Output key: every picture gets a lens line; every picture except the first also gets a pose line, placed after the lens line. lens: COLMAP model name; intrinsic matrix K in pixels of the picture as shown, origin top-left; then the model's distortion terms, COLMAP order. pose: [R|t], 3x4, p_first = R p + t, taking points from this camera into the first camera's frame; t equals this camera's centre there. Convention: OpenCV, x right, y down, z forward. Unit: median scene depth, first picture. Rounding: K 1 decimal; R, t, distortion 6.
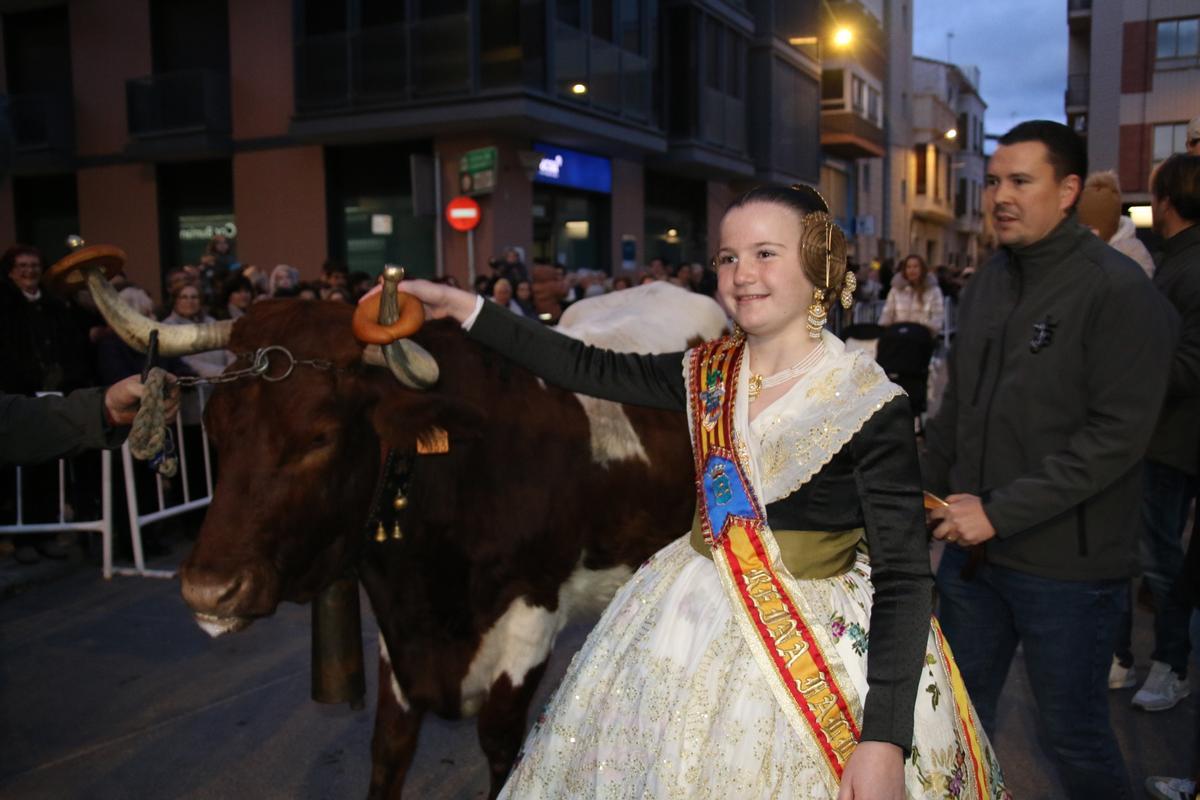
lens RADIAL K [[1094.0, 0, 611.1], [0, 1094.0, 392.2], [0, 0, 1]] dist [-0.058312, 0.000000]
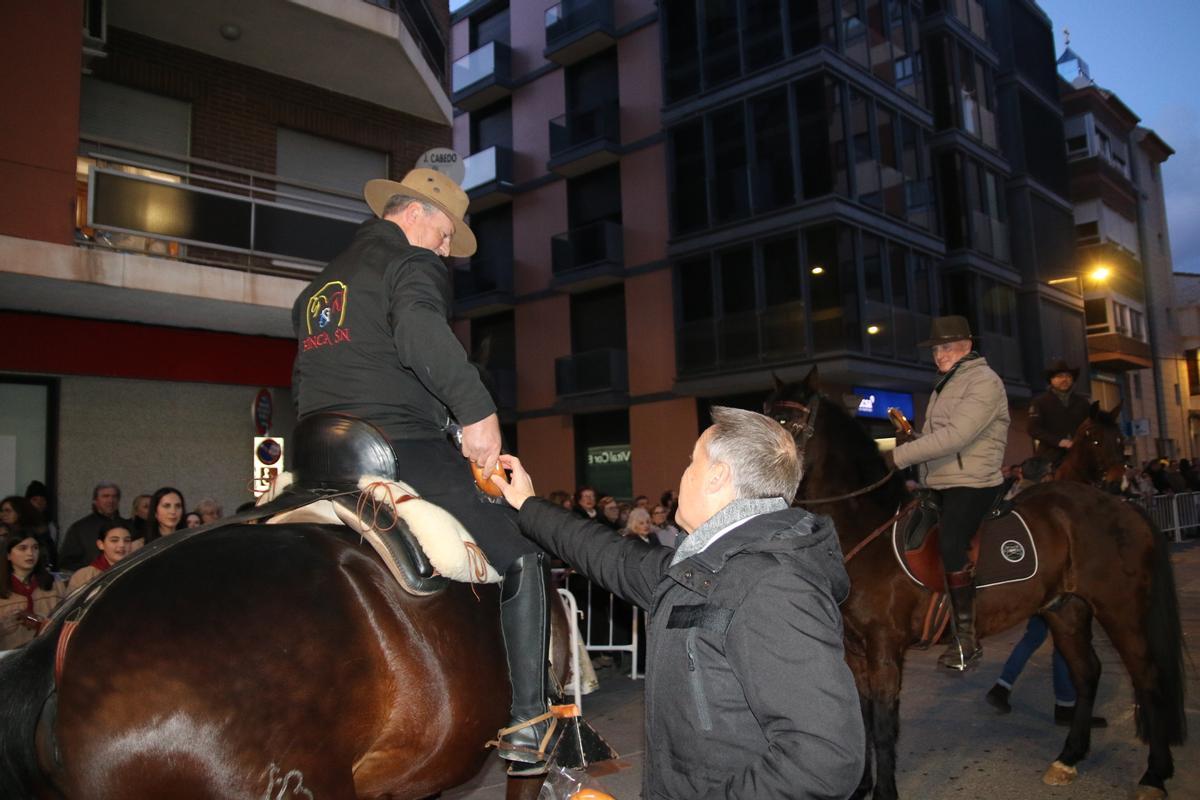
lens RADIAL K [[980.4, 0, 590.7], [0, 980.4, 399.3], [0, 0, 1]] dist [-0.109760, 0.078479]
pose [[0.951535, -0.058870, -0.301852, -0.014660], [0.000149, 0.981596, -0.190968, 0.010280], [0.307539, 0.181668, 0.934032, -0.168351]]
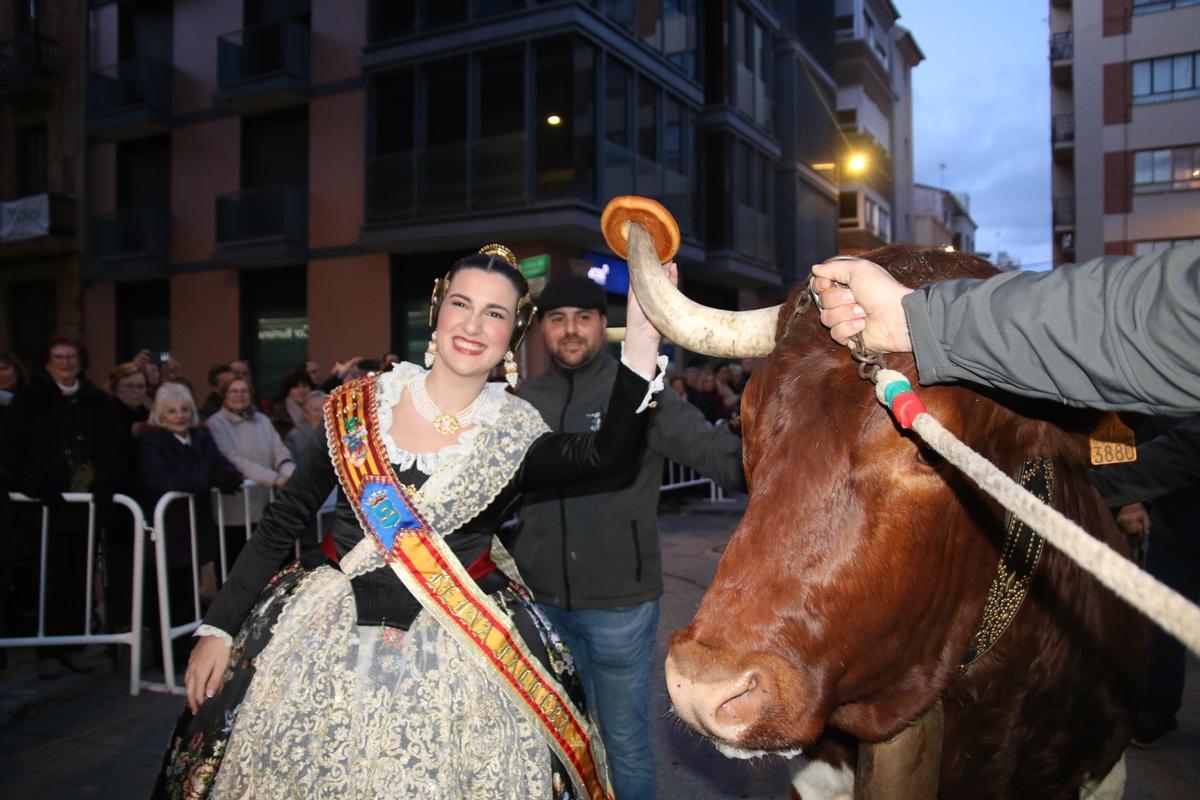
lens RADIAL K [[951.5, 0, 611.3], [0, 951.5, 400.6], [0, 0, 1]] dist [-0.082512, 0.049845]
pose [[0.999515, 0.006947, -0.030368, -0.011194], [-0.009334, 0.996816, -0.079194, -0.005670], [0.029721, 0.079439, 0.996397, 0.059365]]
